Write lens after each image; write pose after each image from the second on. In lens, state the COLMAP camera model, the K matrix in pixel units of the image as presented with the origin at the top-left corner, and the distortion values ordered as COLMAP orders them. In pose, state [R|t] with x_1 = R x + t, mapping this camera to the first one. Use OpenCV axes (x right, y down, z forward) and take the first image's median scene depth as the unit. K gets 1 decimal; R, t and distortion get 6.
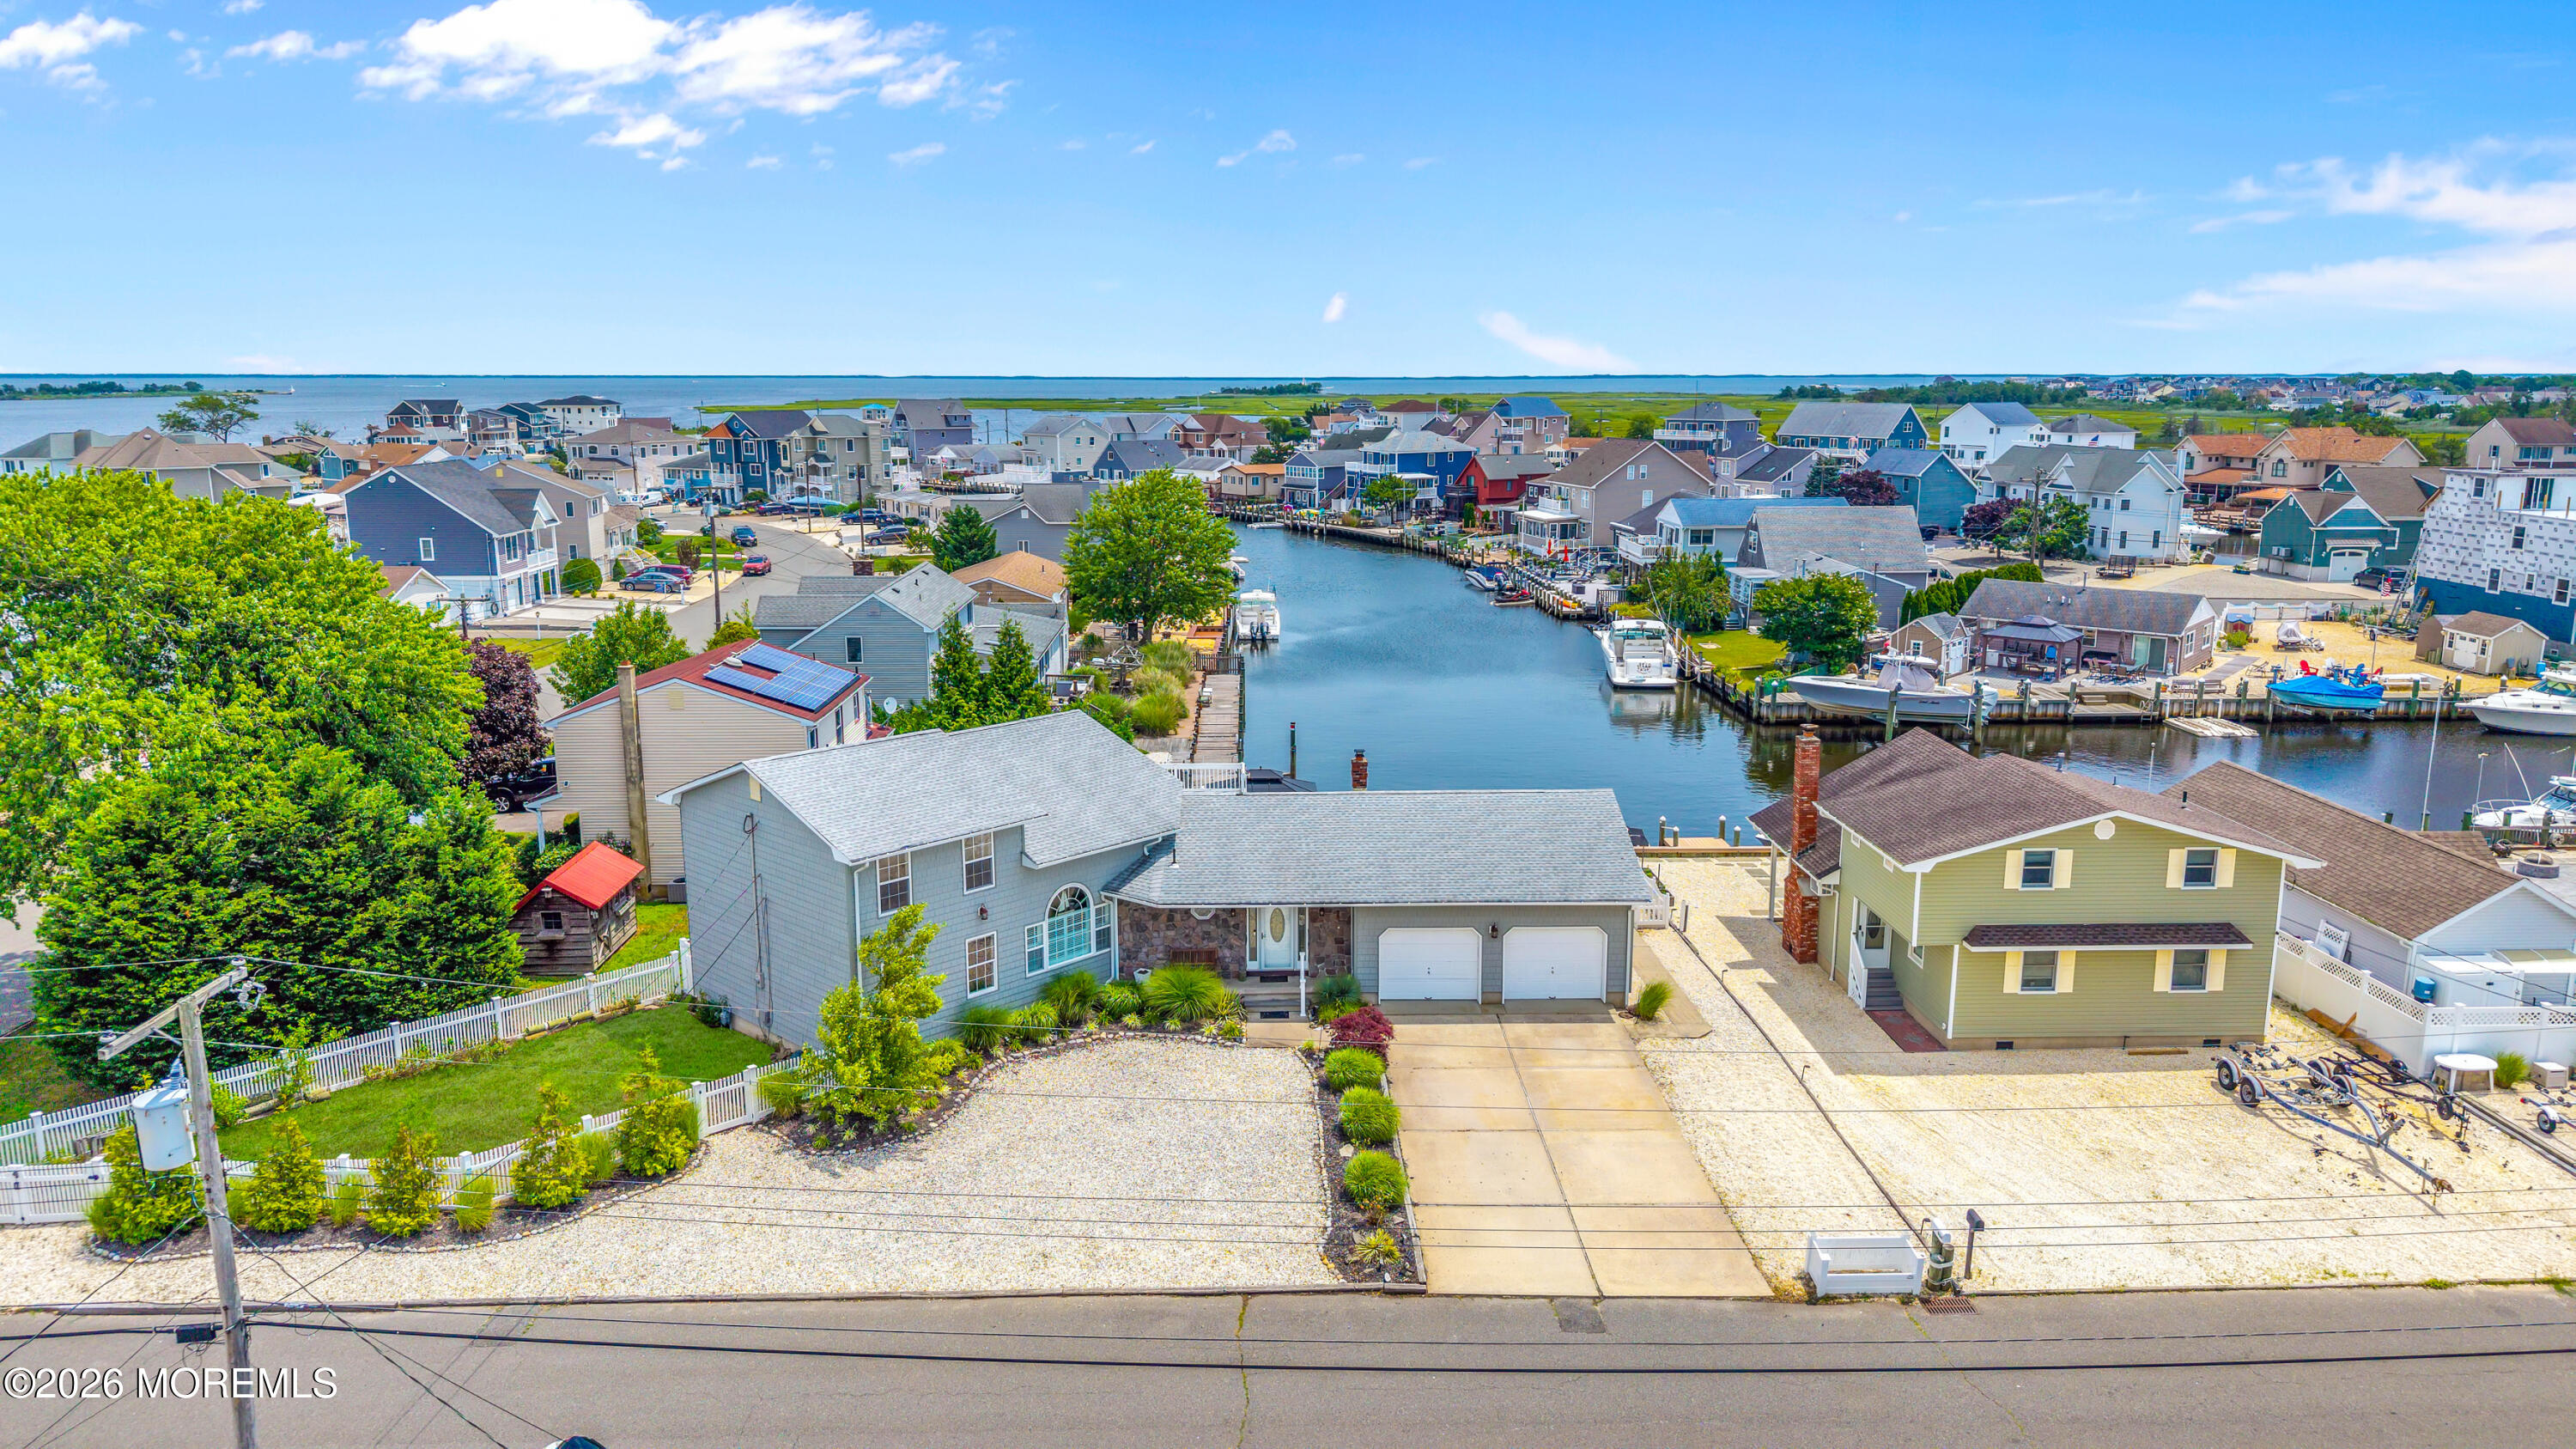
lens RADIAL K [[1712.3, 0, 1283.8], [0, 1712.3, 714.7], [0, 0, 1]] dist [0.012349, -0.010910]
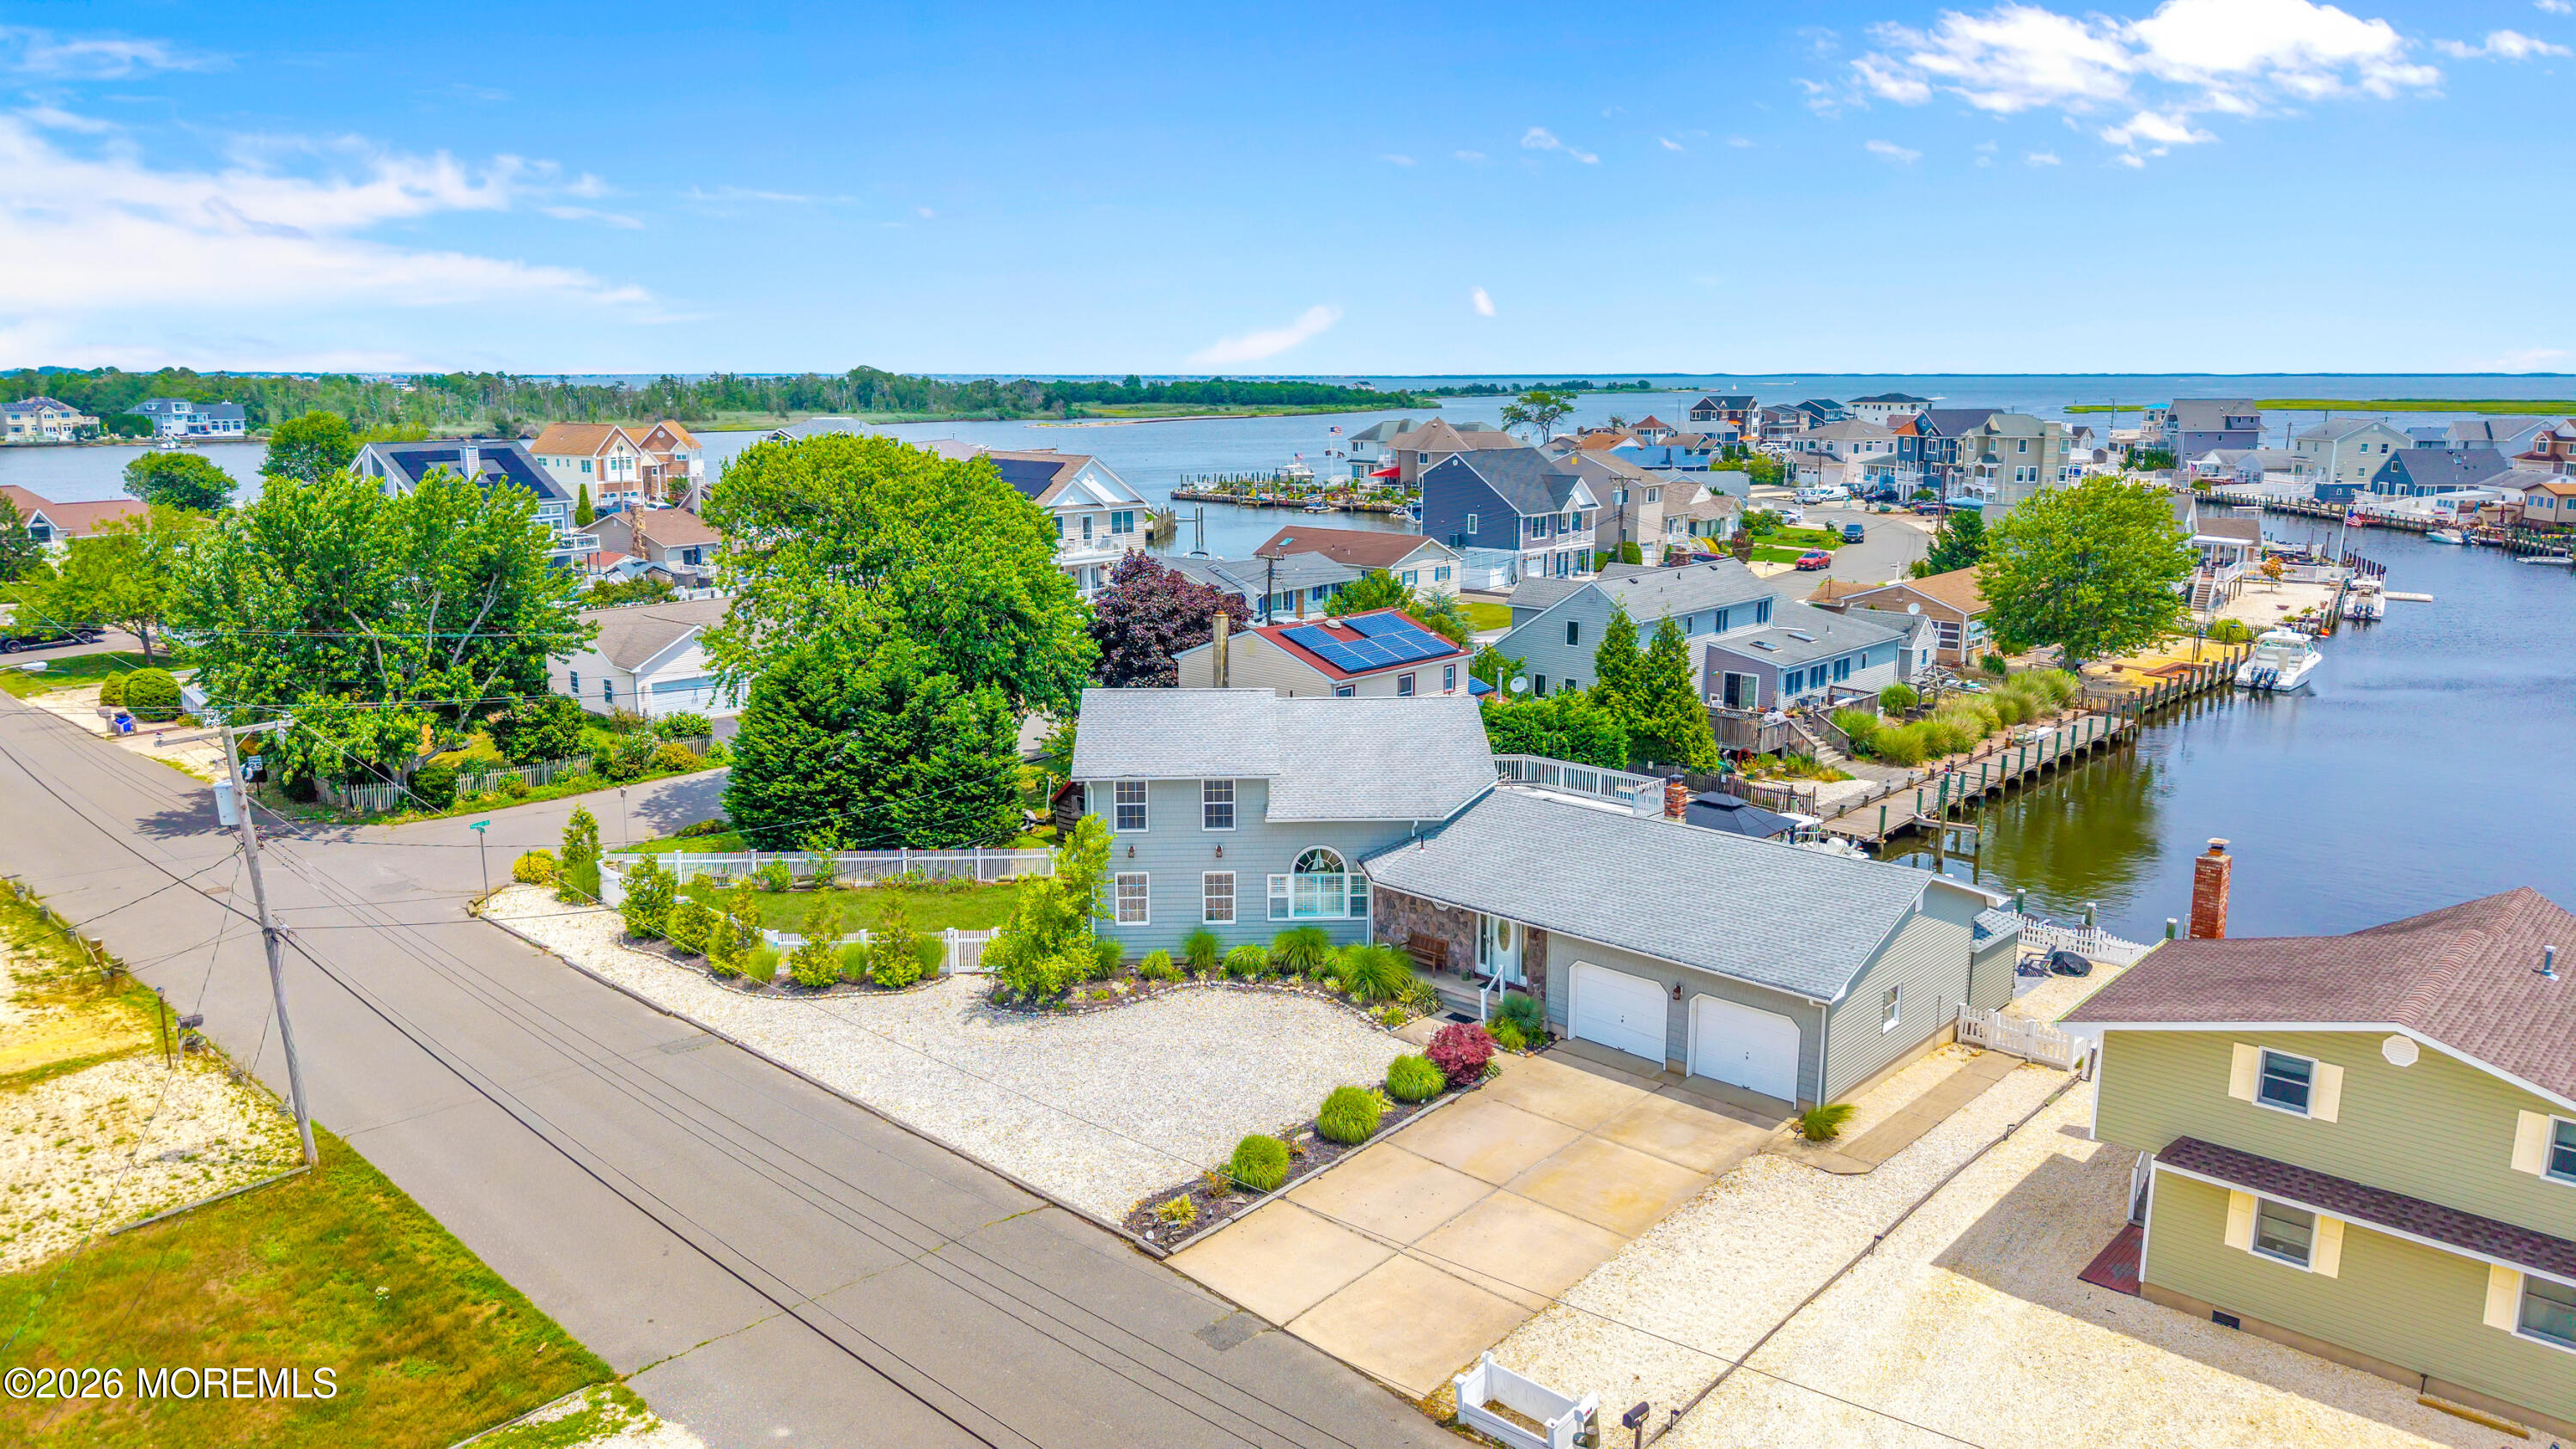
lens RADIAL K [[1712.3, 0, 1284.4], [0, 1712.3, 715.6], [0, 0, 1]] dist [0.012349, -0.010910]
pose [[0.711514, 0.134503, -0.689679, 0.213879], [-0.133640, 0.989497, 0.055104, -0.013568], [0.689847, 0.052961, 0.722016, 0.078844]]
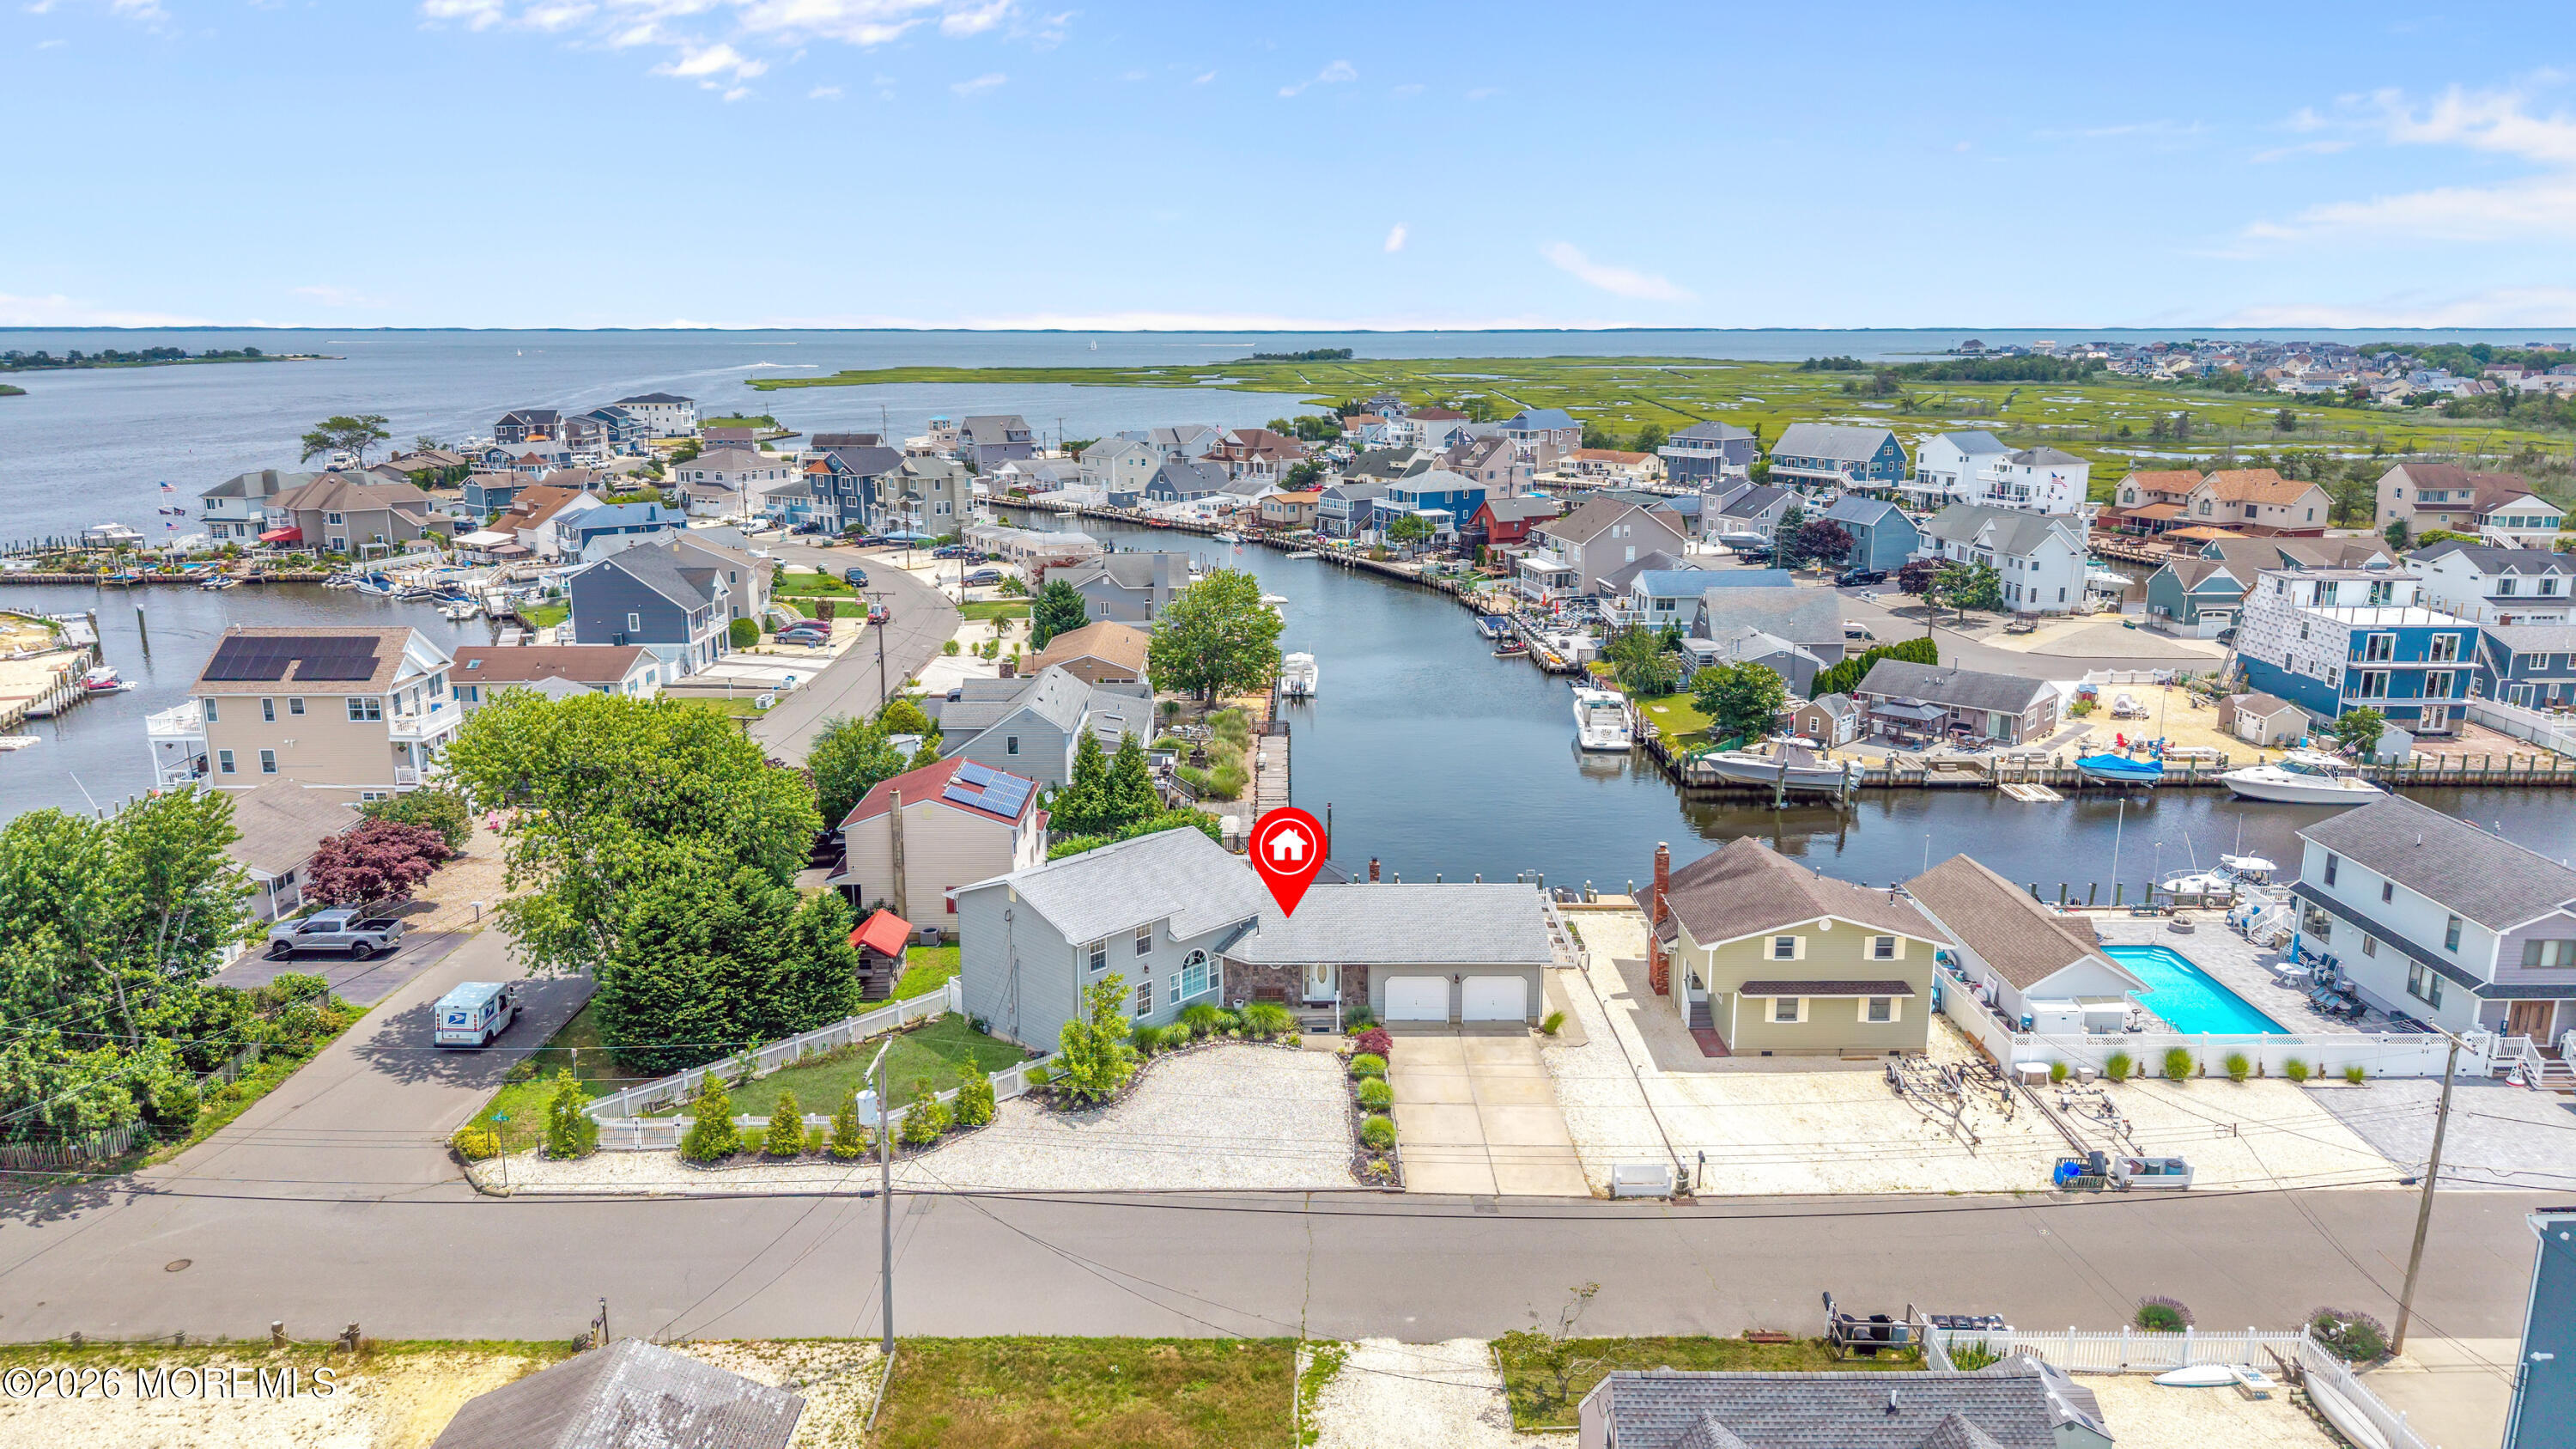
lens RADIAL K [[1712.3, 0, 1281.2], [0, 1712.3, 726.3], [0, 0, 1]] dist [0.012349, -0.010910]
pose [[0.999823, 0.004189, -0.018335, -0.005242], [-0.003538, 0.999366, 0.035433, -0.063086], [0.018472, -0.035361, 0.999204, -0.227550]]
